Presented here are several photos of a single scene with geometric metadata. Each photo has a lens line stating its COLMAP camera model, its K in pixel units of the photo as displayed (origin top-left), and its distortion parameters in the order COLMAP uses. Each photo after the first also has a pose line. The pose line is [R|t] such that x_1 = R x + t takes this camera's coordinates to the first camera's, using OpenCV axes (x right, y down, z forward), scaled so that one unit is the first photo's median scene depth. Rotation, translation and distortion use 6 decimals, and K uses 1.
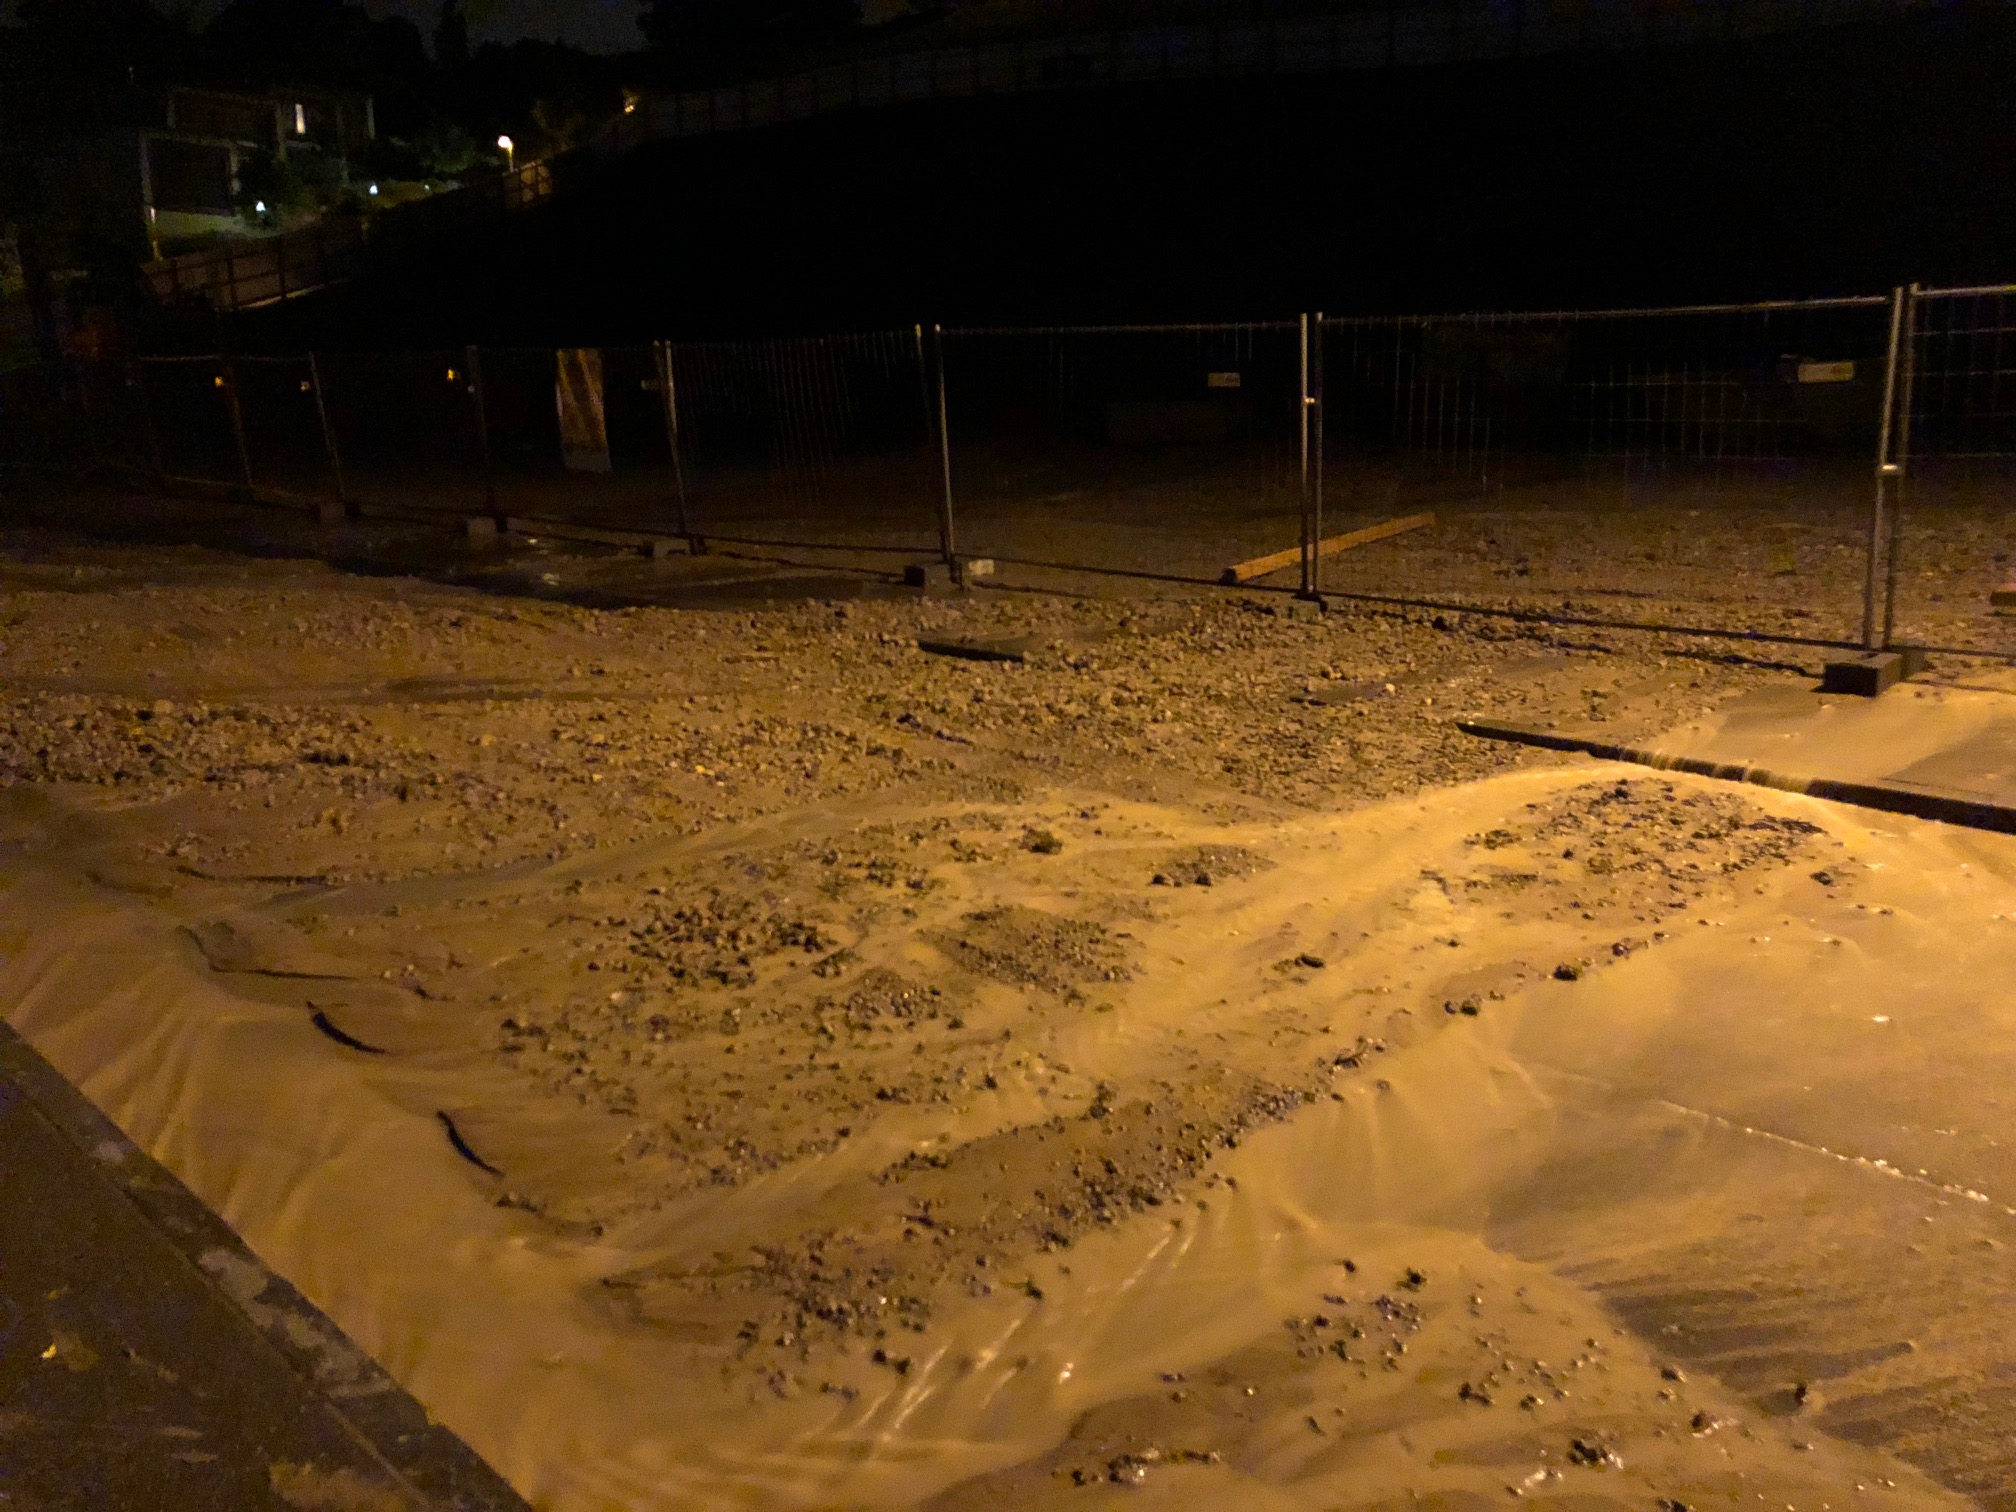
lens RADIAL K [[1640.7, 0, 1010.5], [0, 1640.7, 762.2], [0, 0, 1]] dist [0.039862, -0.012190]
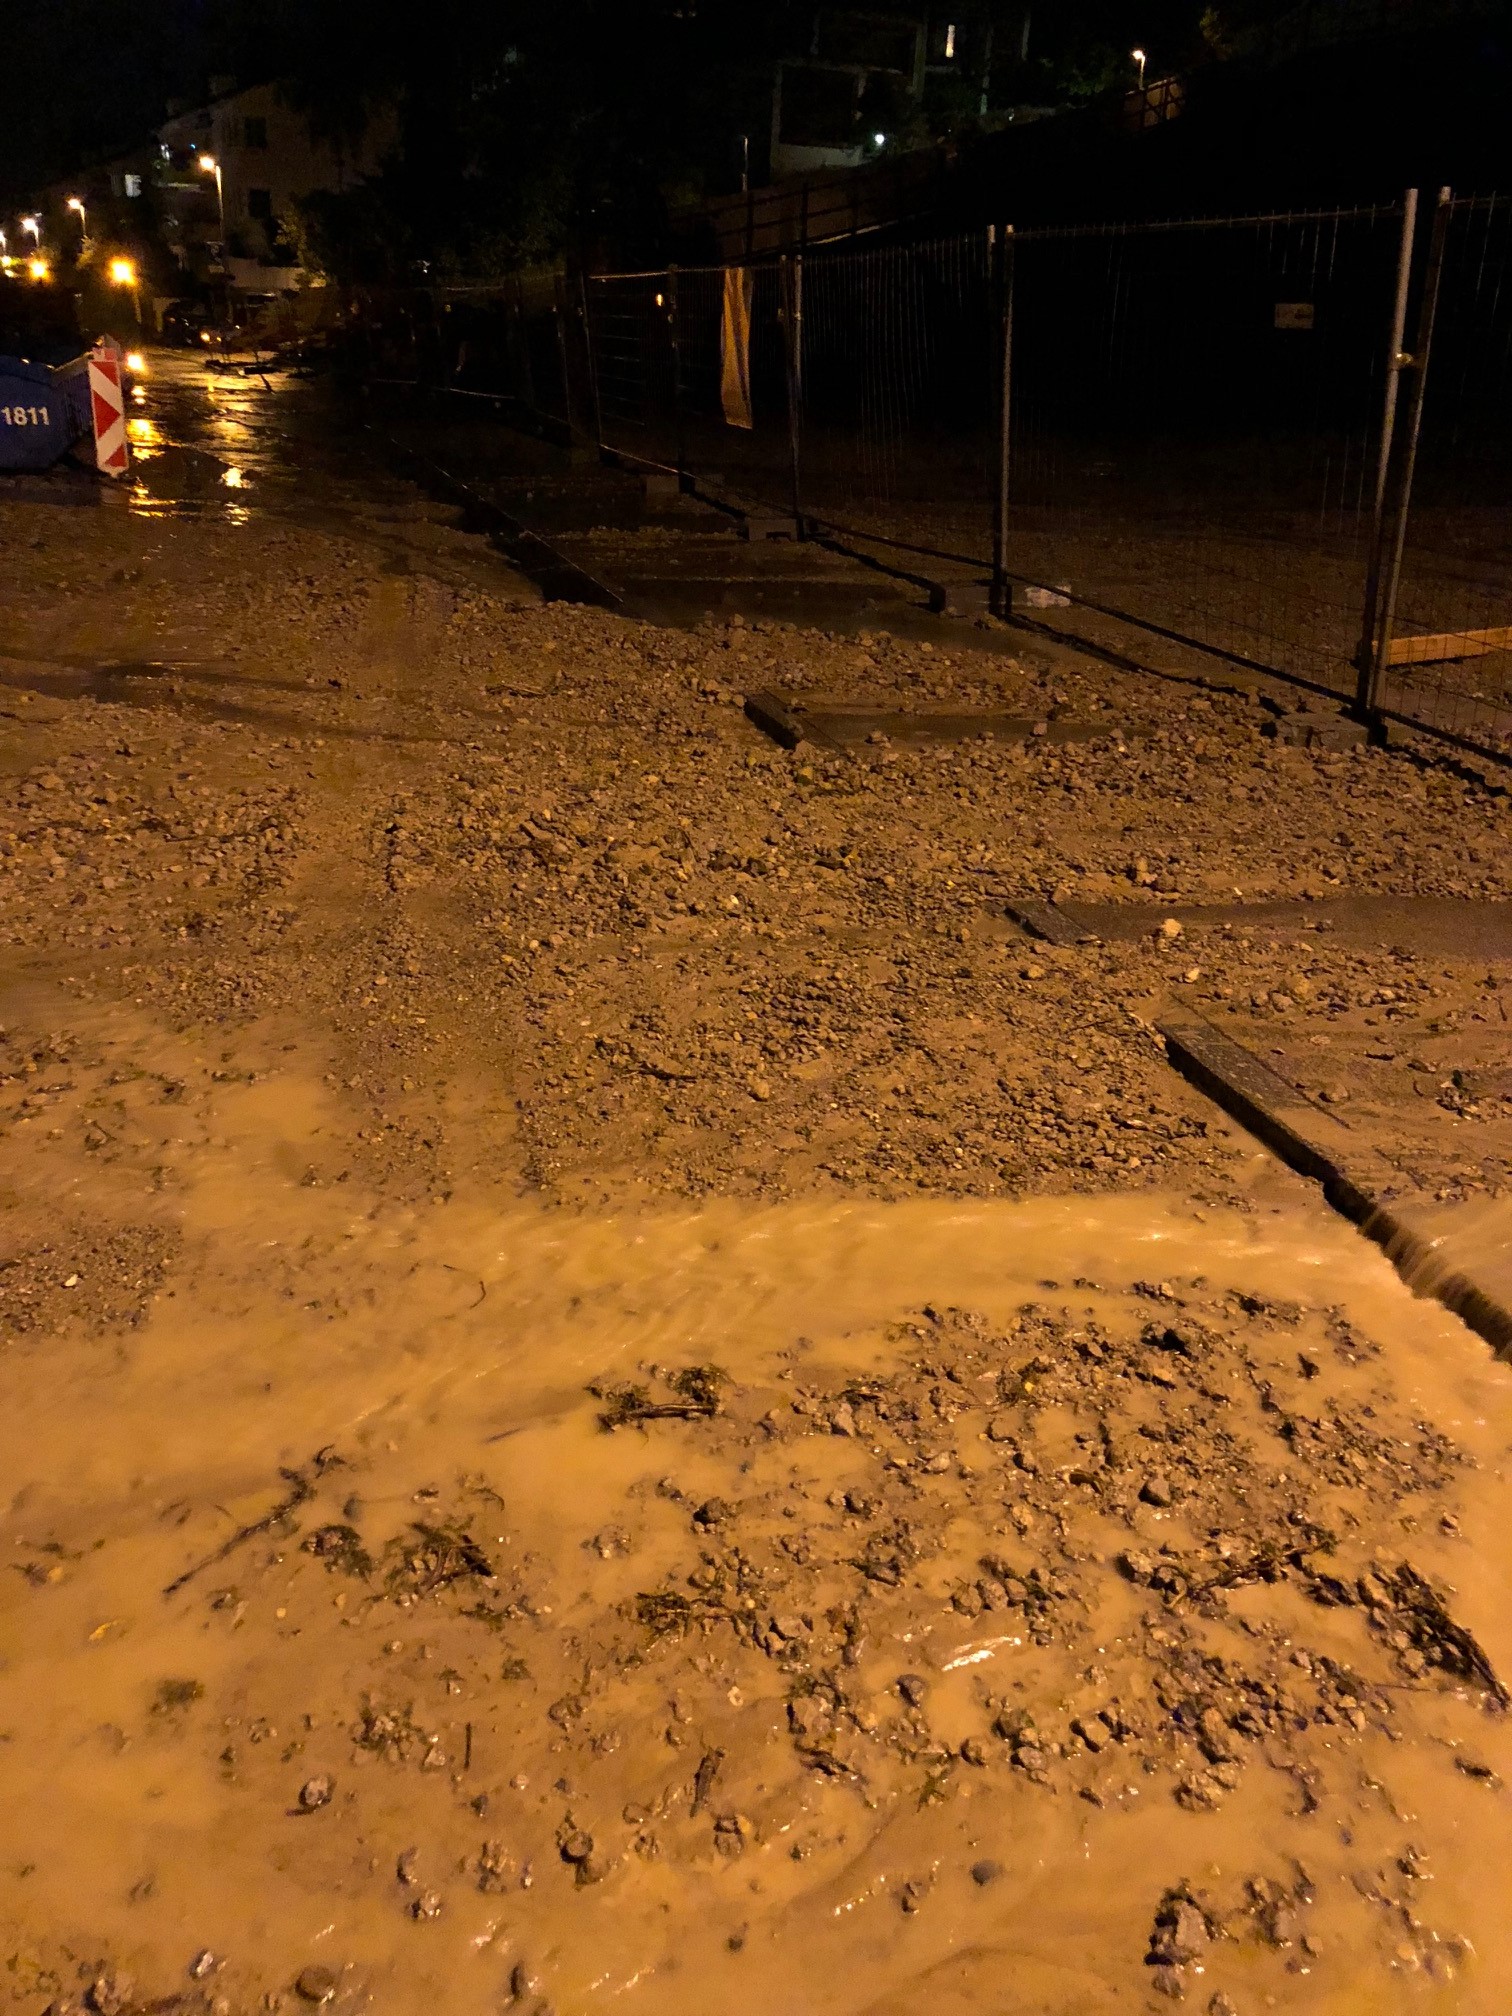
lens RADIAL K [[1640.7, 0, 754.6], [0, 1640.7, 998.8], [0, 0, 1]] dist [0.039862, -0.012190]
pose [[0.864302, 0.223936, -0.450371, 0.243657], [-0.153595, 0.970158, 0.187623, -0.068843], [0.478947, -0.092988, 0.872905, 0.327359]]
